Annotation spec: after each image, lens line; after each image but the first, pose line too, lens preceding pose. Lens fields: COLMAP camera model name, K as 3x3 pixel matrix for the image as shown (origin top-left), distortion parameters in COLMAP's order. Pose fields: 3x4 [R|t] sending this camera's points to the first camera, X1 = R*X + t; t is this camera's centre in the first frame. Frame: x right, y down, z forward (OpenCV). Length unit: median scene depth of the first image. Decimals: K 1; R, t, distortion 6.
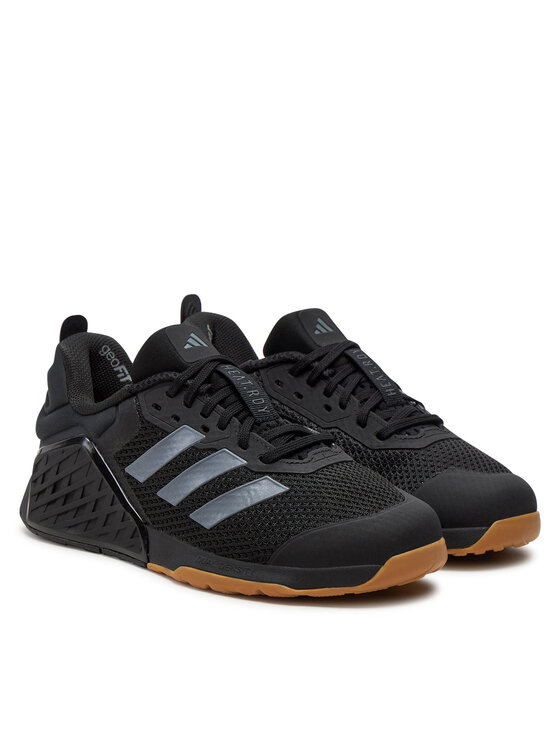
lens RADIAL K [[2193.5, 0, 280.0], [0, 2193.5, 373.0], [0, 0, 1]] dist [1.378776, -103.278251]
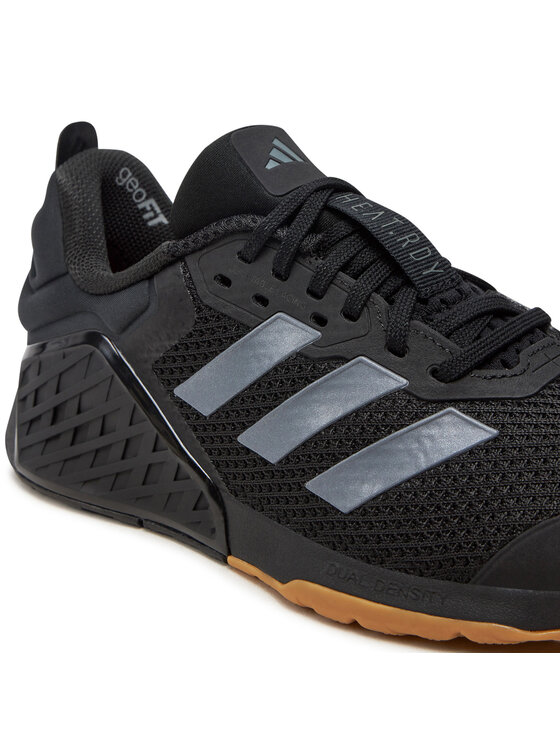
lens RADIAL K [[1288.0, 0, 347.2], [0, 1288.0, 372.7], [0, 0, 1]] dist [-0.101303, -0.232306]
pose [[0.994096, -0.072073, 0.081106, -0.053073], [0.058026, 0.984772, 0.163879, -0.012757], [-0.091682, -0.158206, 0.983141, 0.679122]]
